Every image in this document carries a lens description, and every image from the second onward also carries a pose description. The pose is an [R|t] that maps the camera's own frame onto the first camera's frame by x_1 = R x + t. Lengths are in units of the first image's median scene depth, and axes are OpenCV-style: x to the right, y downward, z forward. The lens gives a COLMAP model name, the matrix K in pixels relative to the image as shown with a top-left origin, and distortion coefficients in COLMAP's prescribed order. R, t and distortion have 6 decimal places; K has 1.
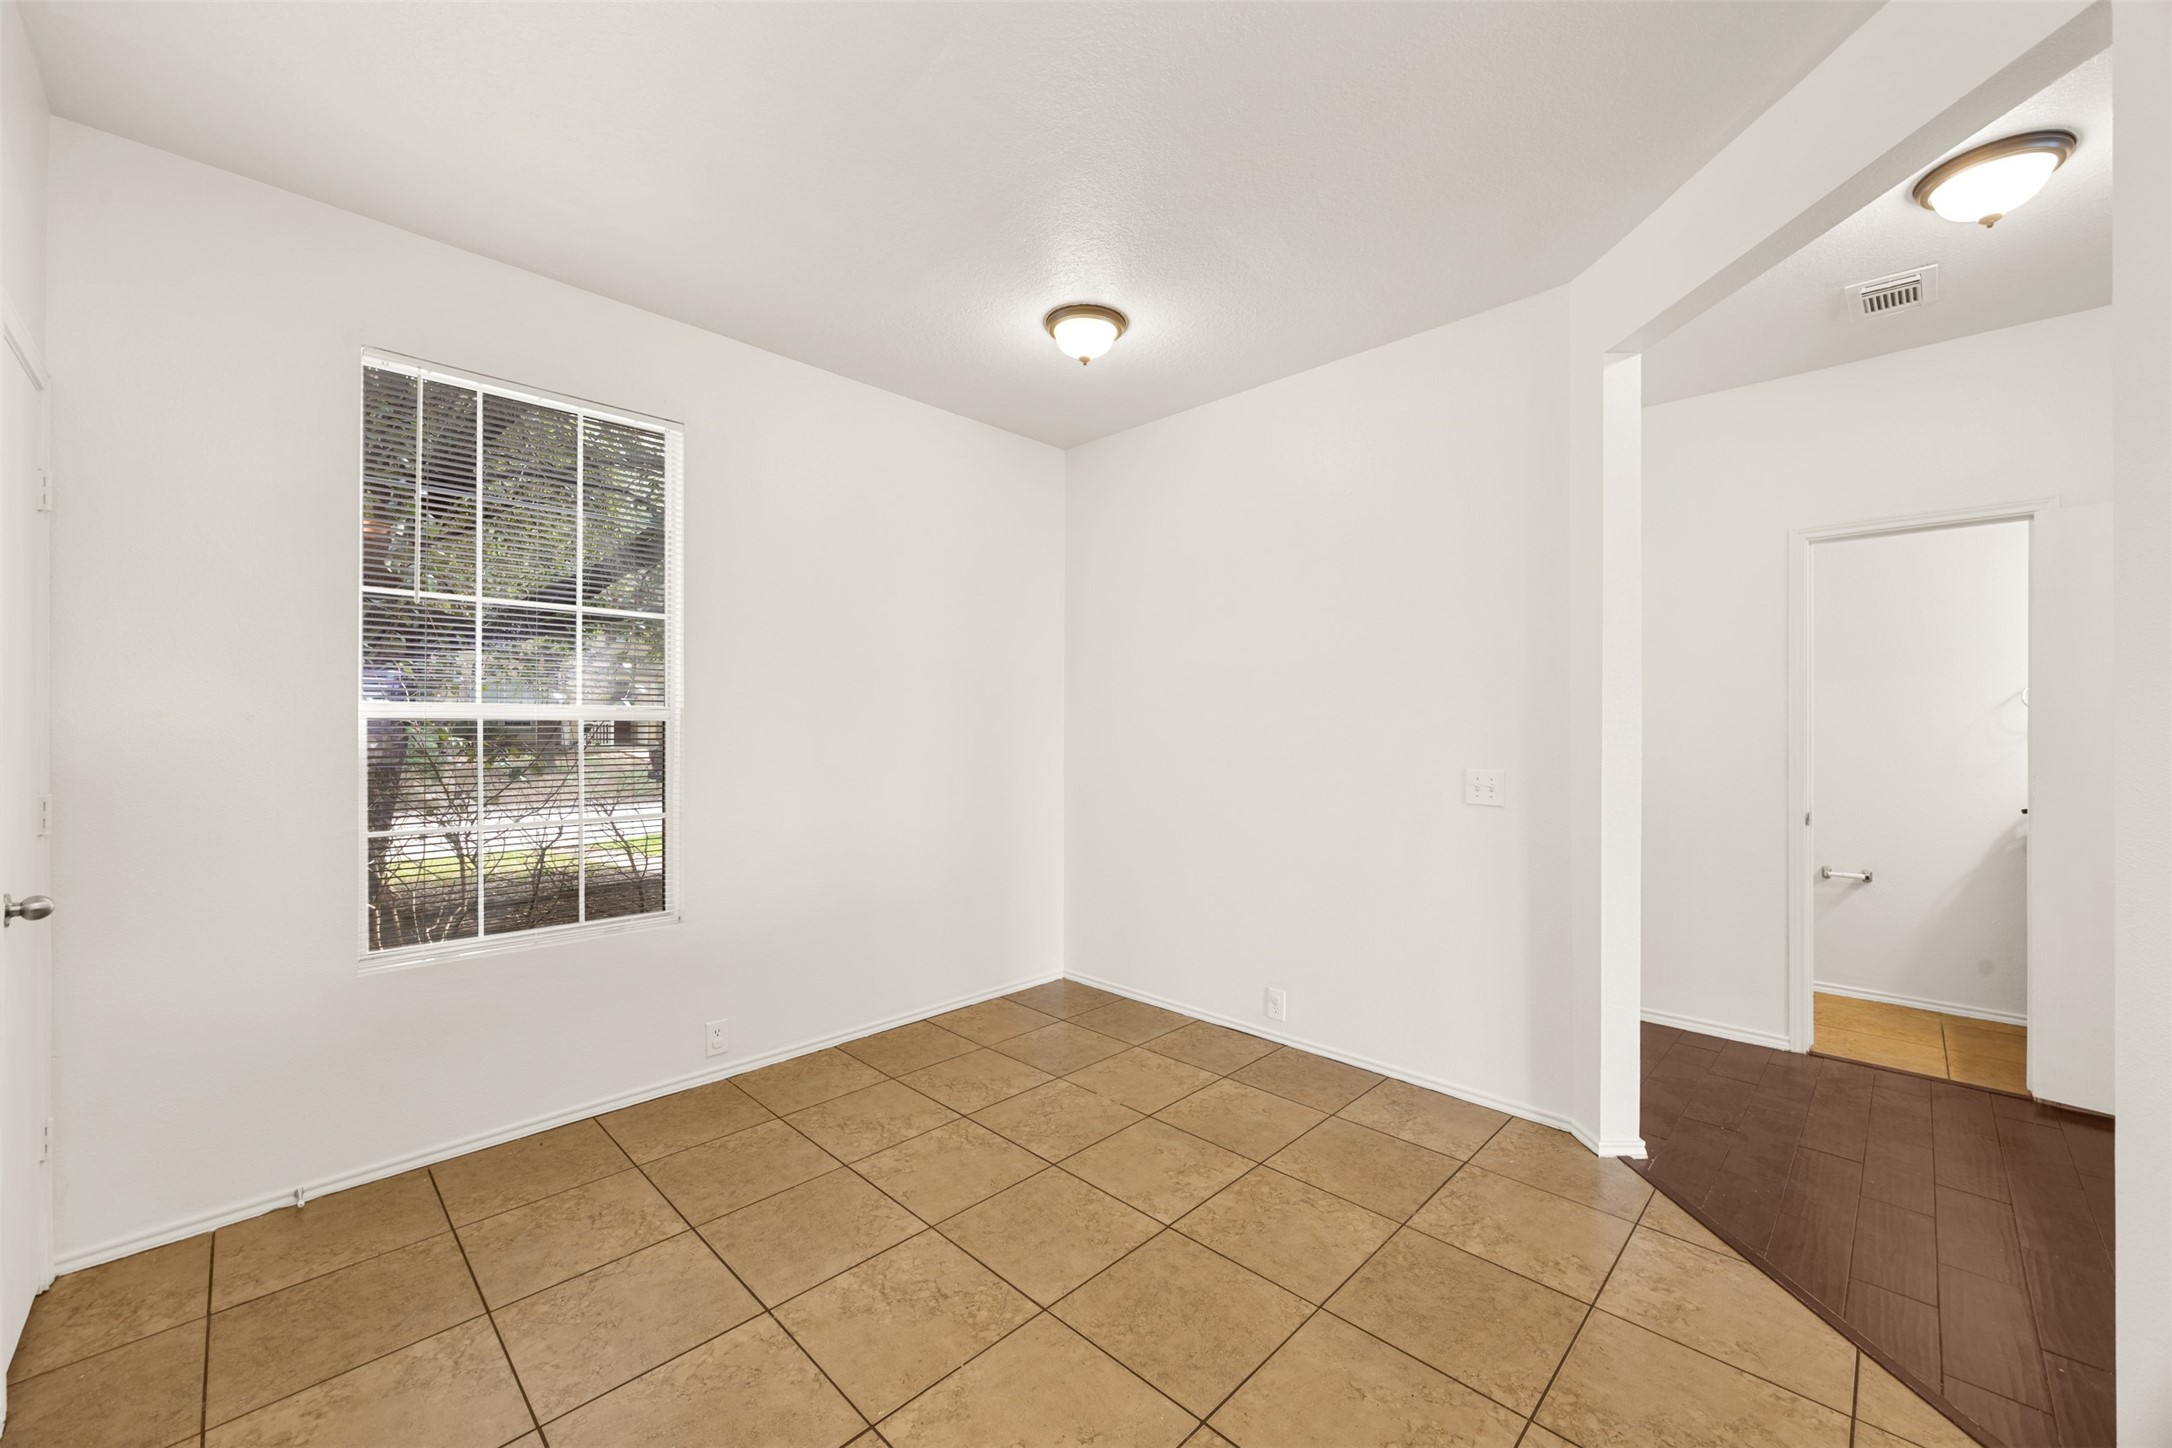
lens RADIAL K [[871.1, 0, 1077.0], [0, 871.1, 667.9], [0, 0, 1]] dist [-0.002461, -0.000093]
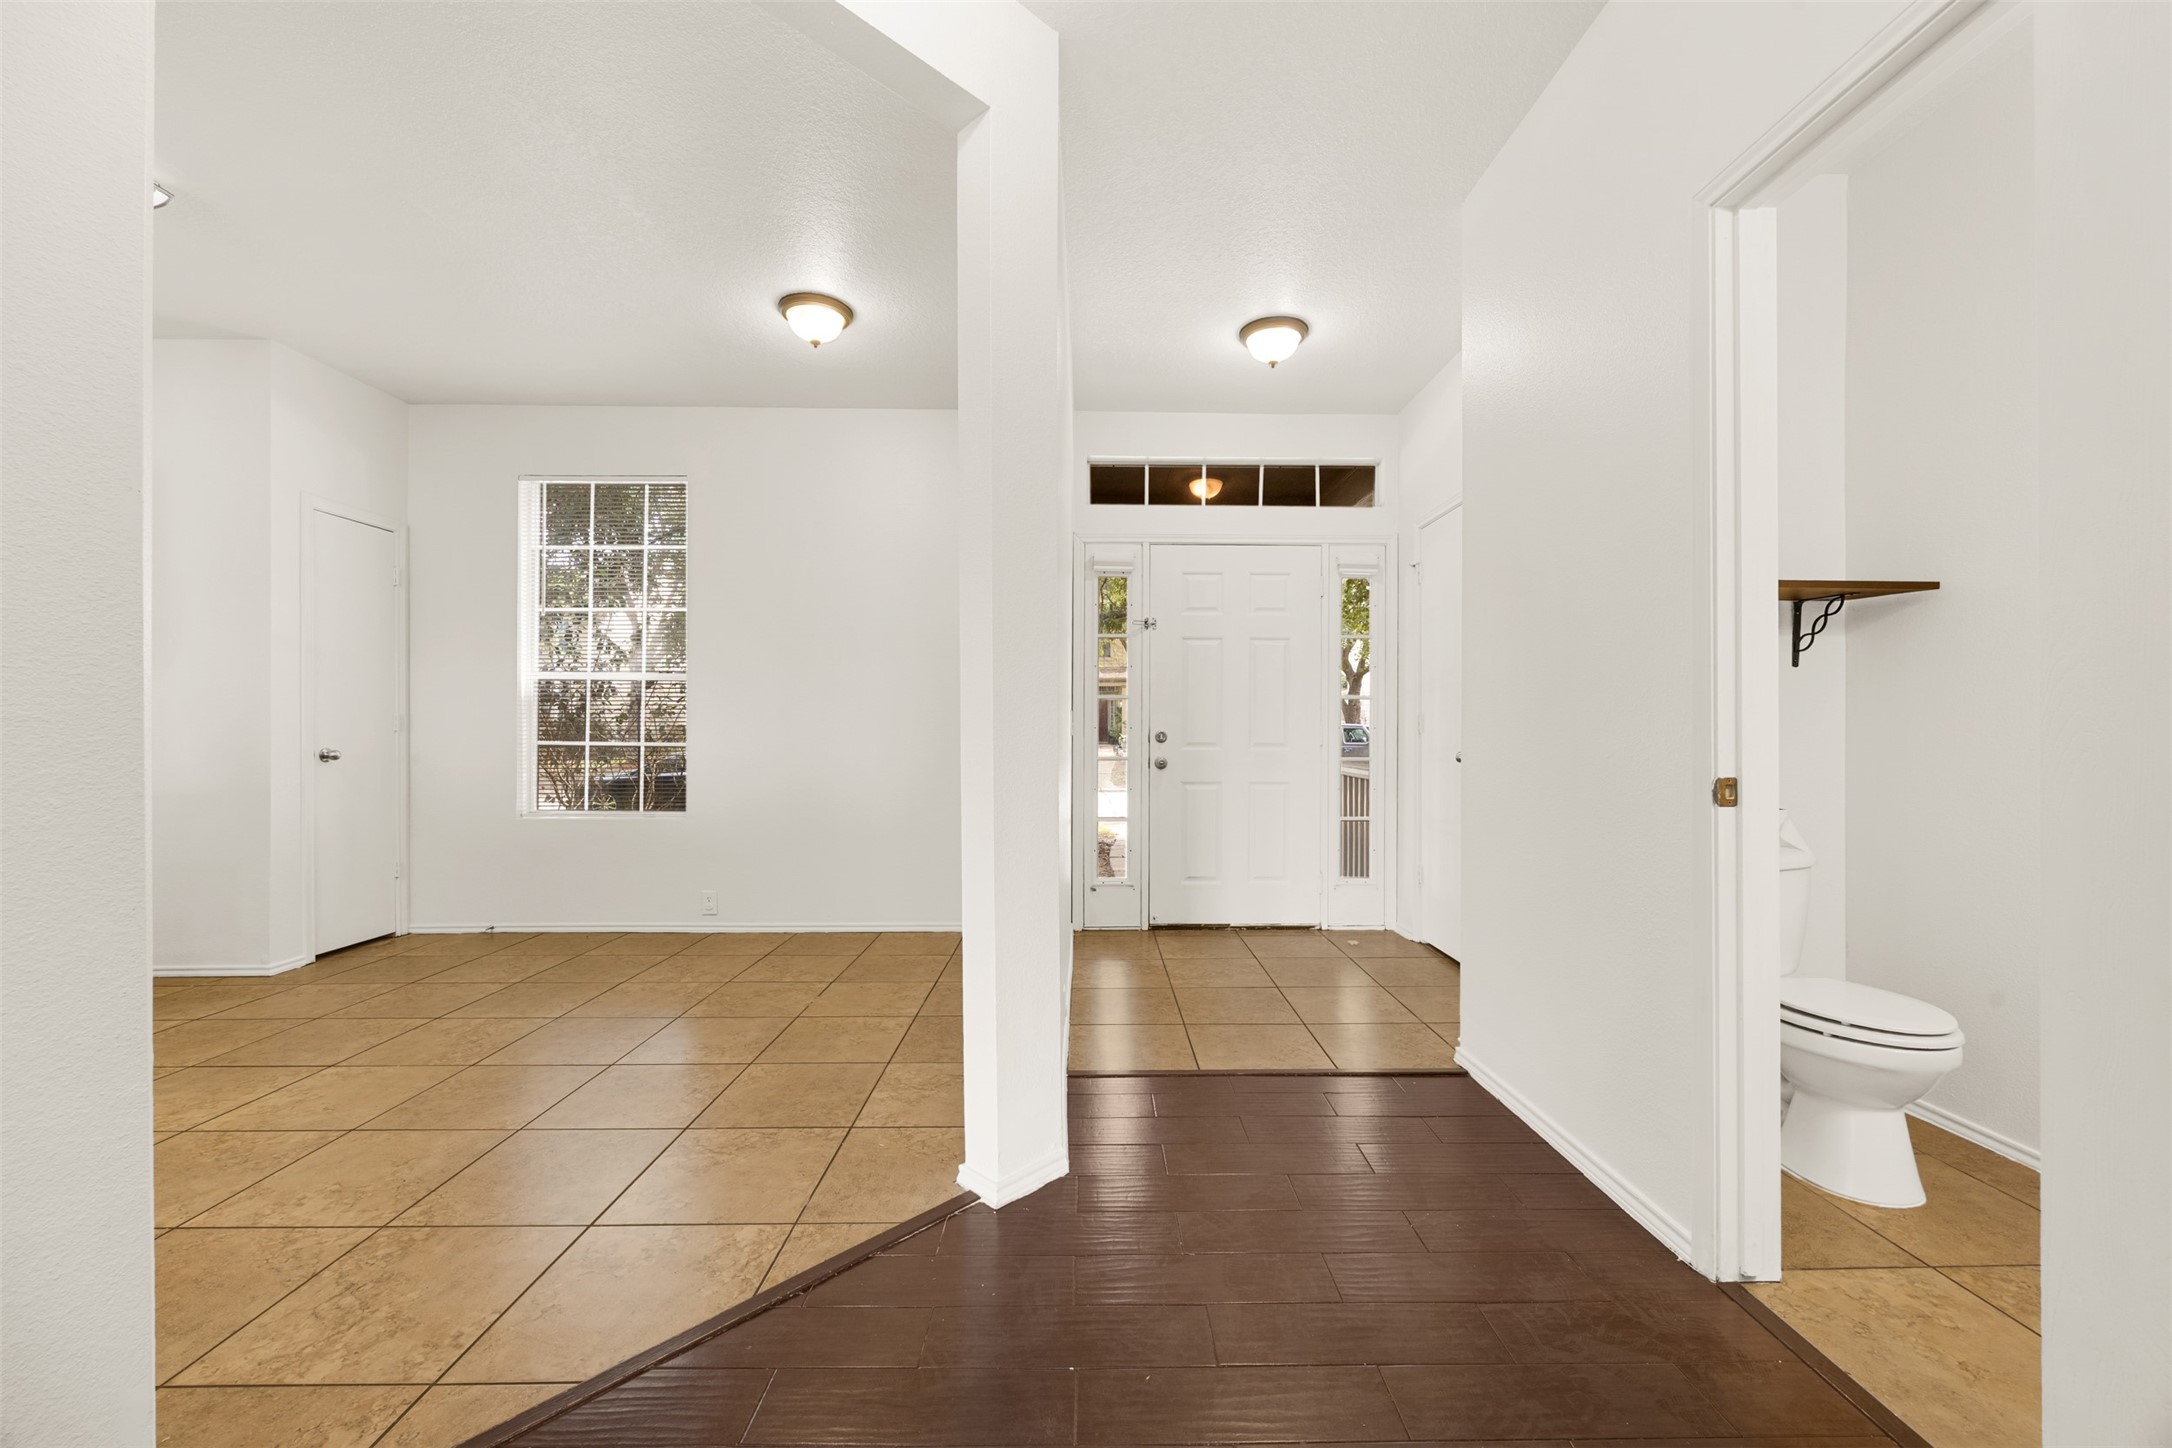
lens RADIAL K [[871.1, 0, 1077.0], [0, 871.1, 667.9], [0, 0, 1]] dist [-0.002461, -0.000093]
pose [[0.693169, -0.051472, -0.718935, 1.499097], [0.043623, 0.998614, -0.029437, 0.166234], [0.719454, -0.010957, 0.694454, 0.661583]]
